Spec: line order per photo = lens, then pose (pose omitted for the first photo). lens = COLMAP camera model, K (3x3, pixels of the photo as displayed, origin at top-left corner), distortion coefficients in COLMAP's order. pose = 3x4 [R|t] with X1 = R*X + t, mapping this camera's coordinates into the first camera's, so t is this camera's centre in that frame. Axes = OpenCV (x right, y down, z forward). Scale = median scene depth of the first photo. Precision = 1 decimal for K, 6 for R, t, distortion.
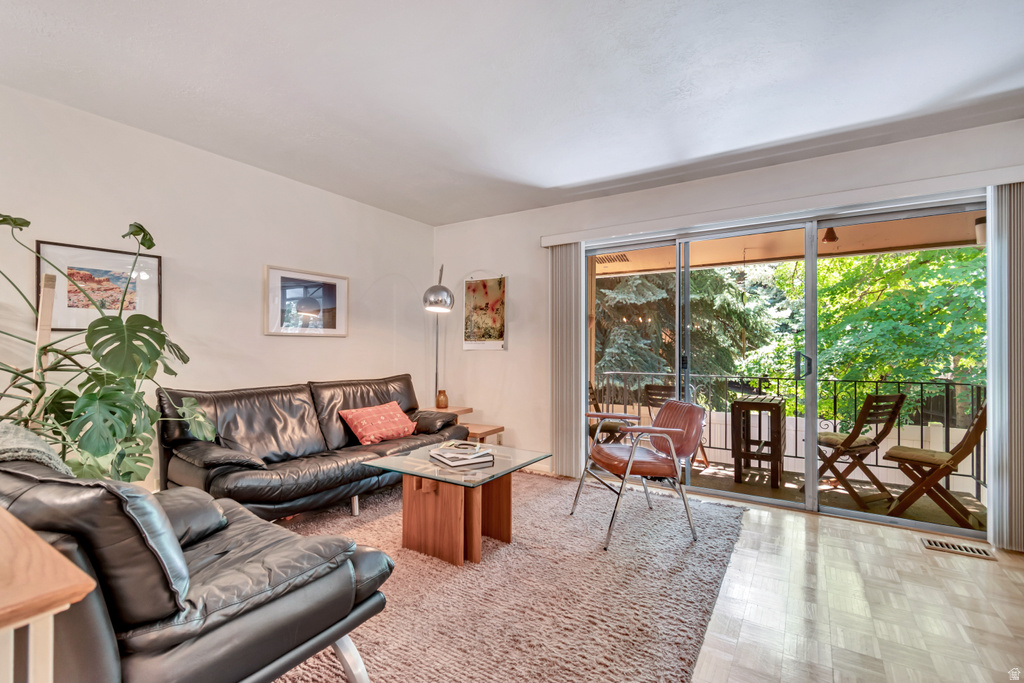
lens RADIAL K [[457.4, 0, 506.3], [0, 457.4, 341.5], [0, 0, 1]] dist [-0.001299, -0.000182]
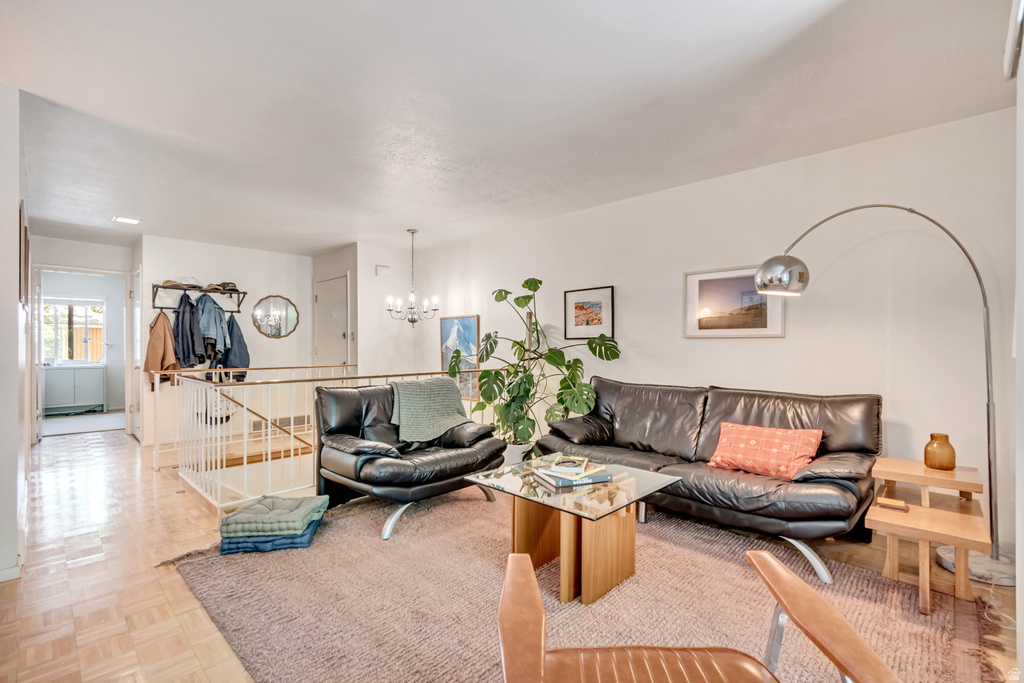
lens RADIAL K [[457.4, 0, 506.3], [0, 457.4, 341.5], [0, 0, 1]] dist [-0.001299, -0.000182]
pose [[-0.200854, -0.009821, -0.979572, 0.570857], [0.008370, 0.999896, -0.011741, 0.002912], [0.979585, -0.010557, -0.200751, 0.751753]]
